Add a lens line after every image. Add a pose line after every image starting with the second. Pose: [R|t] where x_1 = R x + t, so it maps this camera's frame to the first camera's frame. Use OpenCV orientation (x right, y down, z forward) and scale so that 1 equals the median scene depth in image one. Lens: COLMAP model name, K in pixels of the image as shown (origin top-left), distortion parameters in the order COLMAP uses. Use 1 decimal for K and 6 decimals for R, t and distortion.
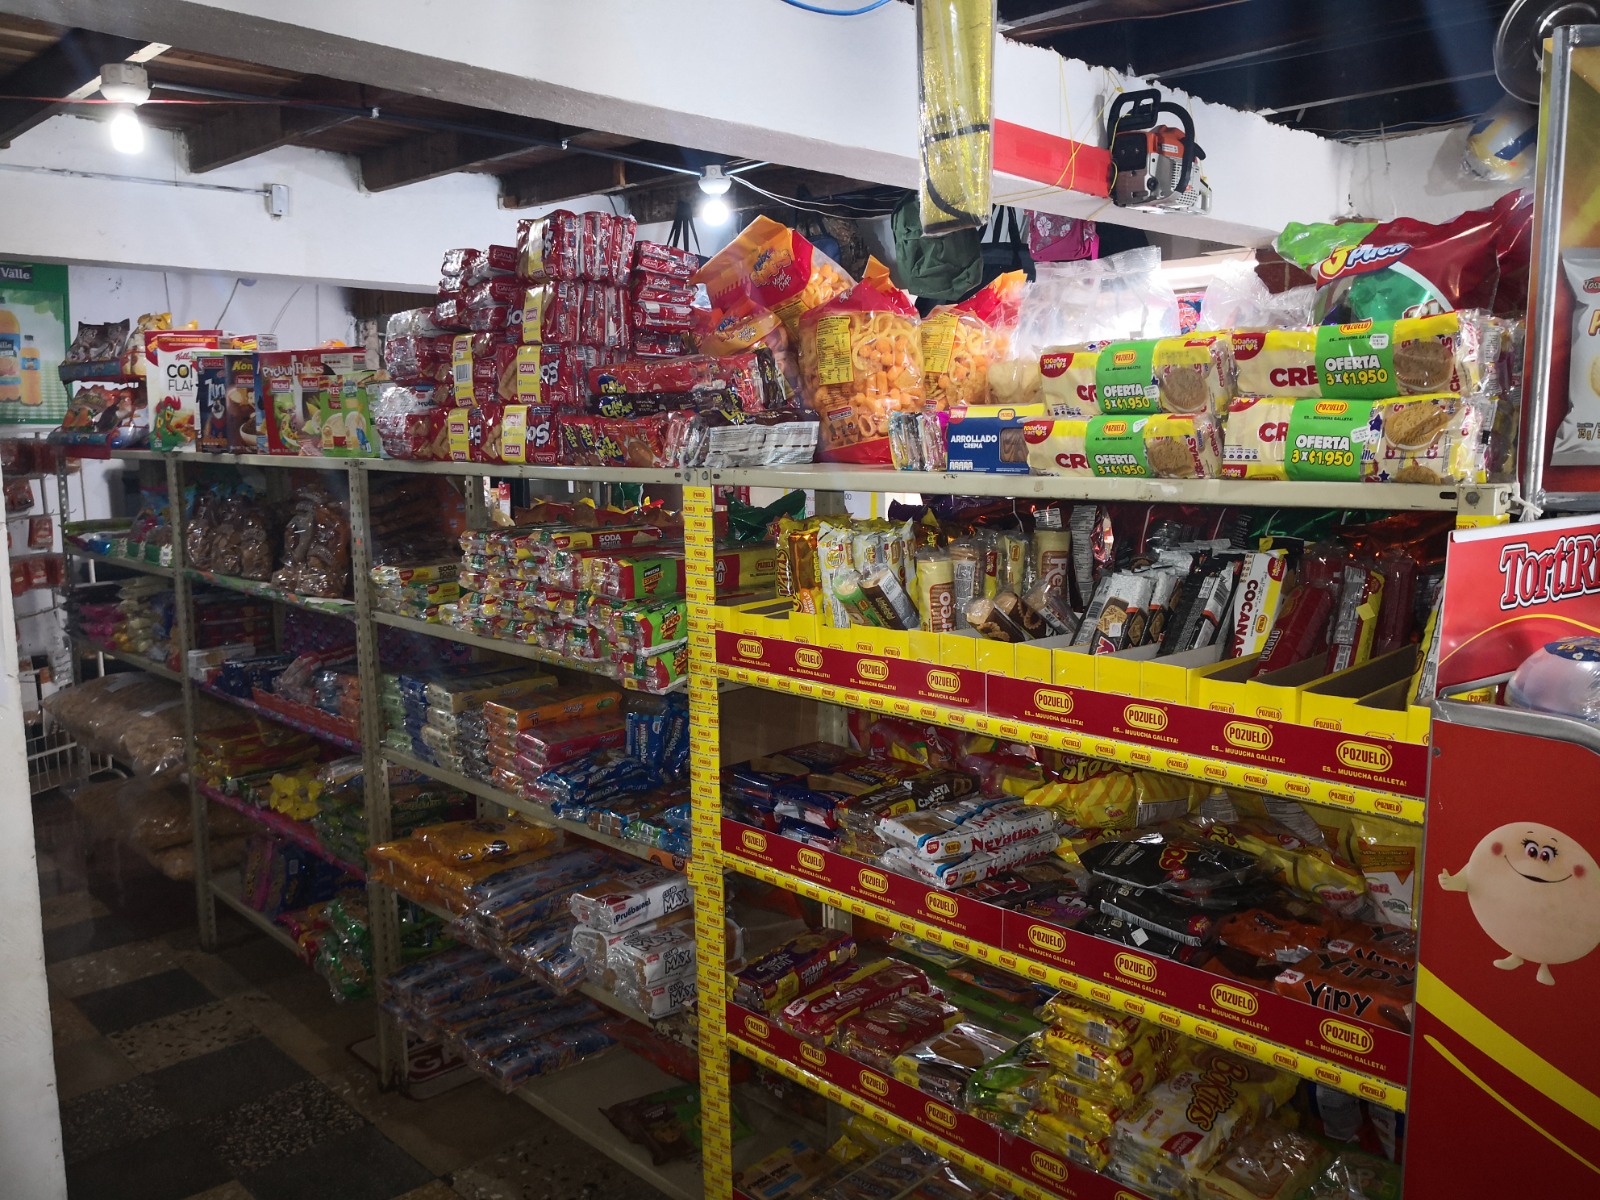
lens RADIAL K [[1303.9, 0, 799.6], [0, 1303.9, 595.4], [0, 0, 1]] dist [0.042181, -0.062669]
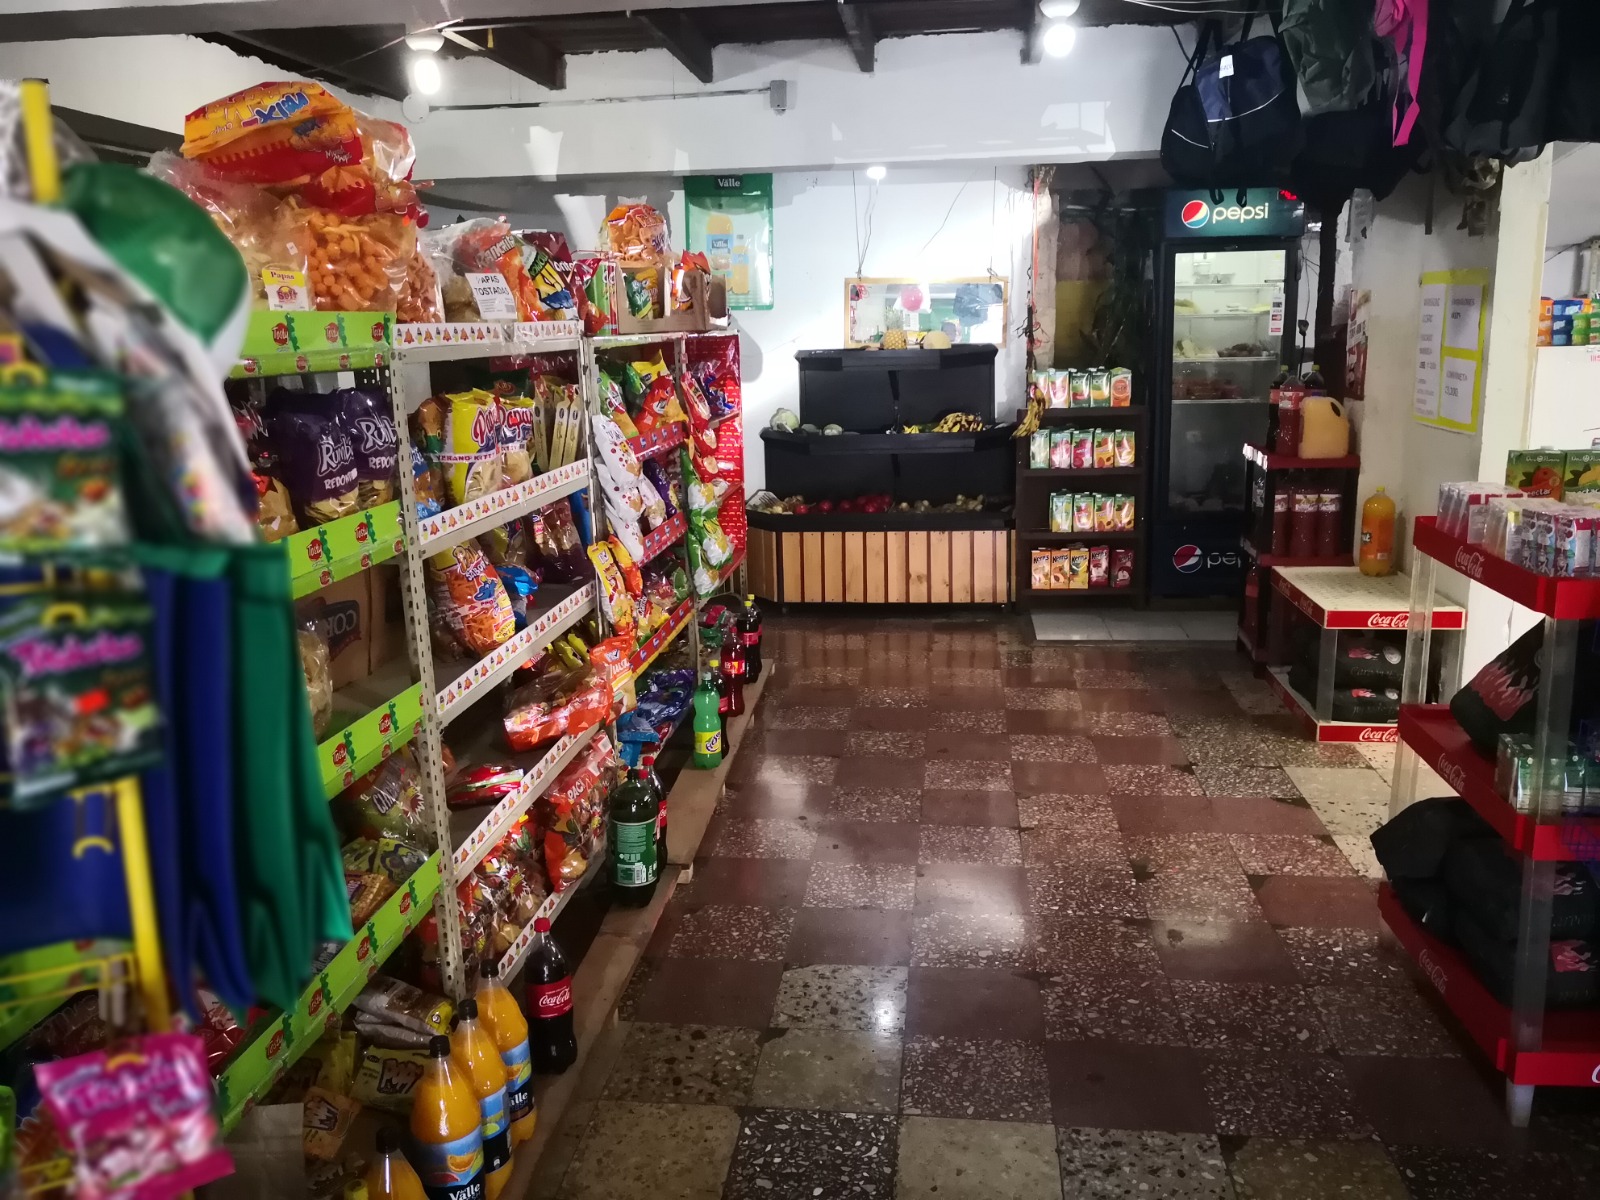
lens RADIAL K [[1303.9, 0, 807.0], [0, 1303.9, 602.9], [0, 0, 1]] dist [0.042181, -0.062669]
pose [[0.630155, 0.158649, -0.760088, 1.076980], [-0.082933, 0.987056, 0.137267, -0.084277], [0.772027, -0.023463, 0.635156, 0.691781]]
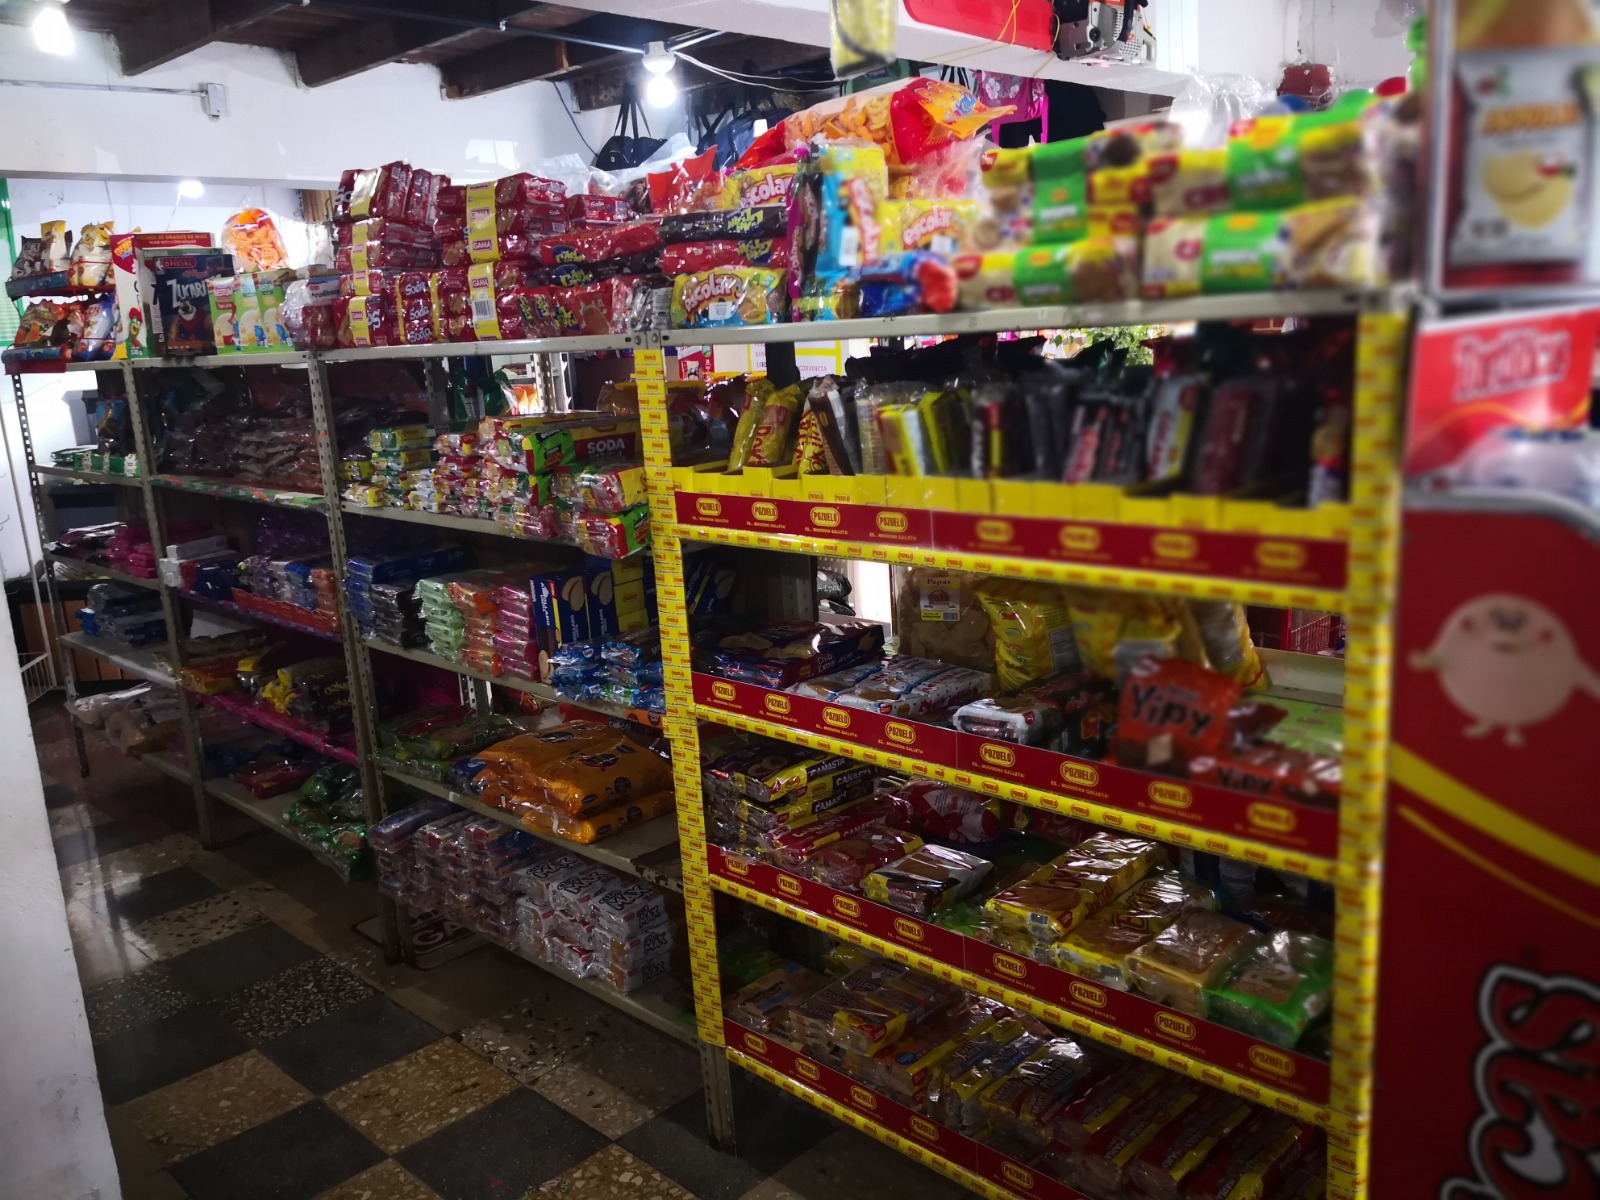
lens RADIAL K [[1303.9, 0, 802.3], [0, 1303.9, 604.4], [0, 0, 1]] dist [0.042181, -0.062669]
pose [[0.998506, -0.053009, 0.013260, 0.017026], [0.051748, 0.995281, 0.082084, 0.034403], [-0.017548, -0.081276, 0.996537, -0.034149]]
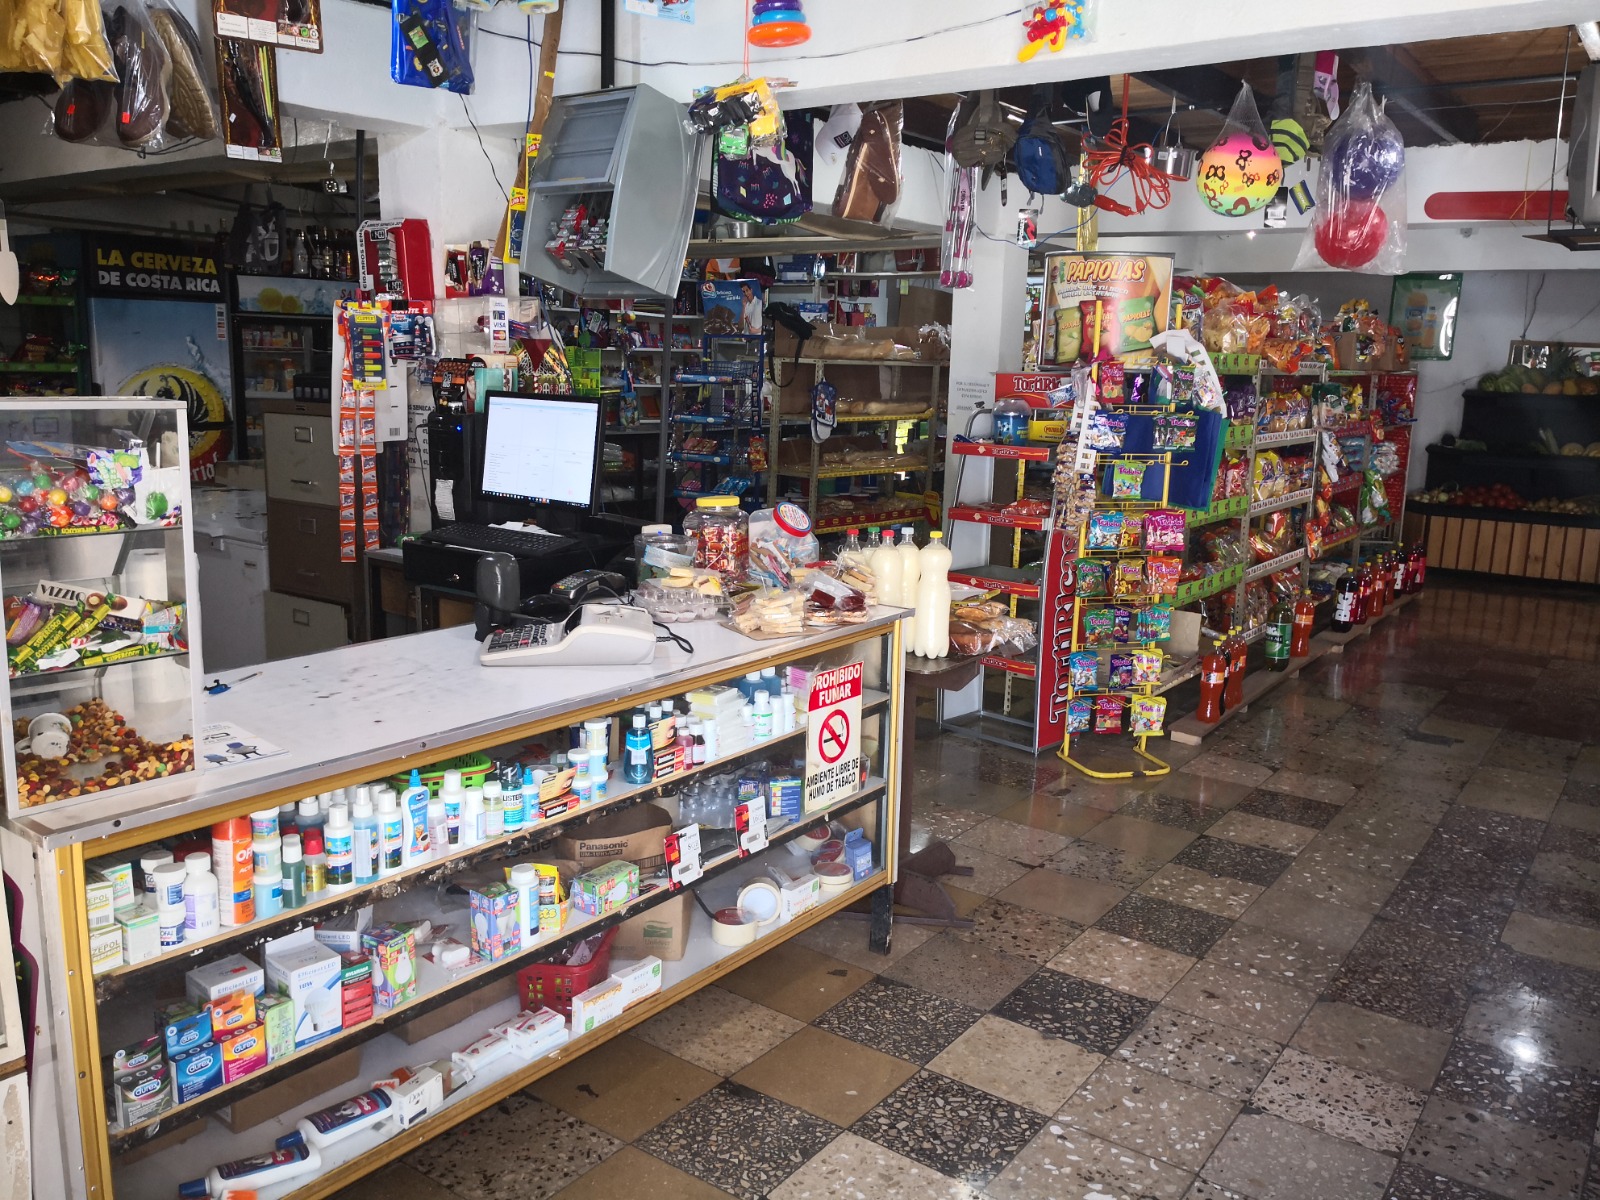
lens RADIAL K [[1303.9, 0, 797.3], [0, 1303.9, 603.0], [0, 0, 1]] dist [0.042181, -0.062669]
pose [[0.175431, 0.191968, -0.965594, 2.540986], [-0.163096, 0.972919, 0.163793, 0.084743], [0.970888, 0.128750, 0.201990, -0.264912]]
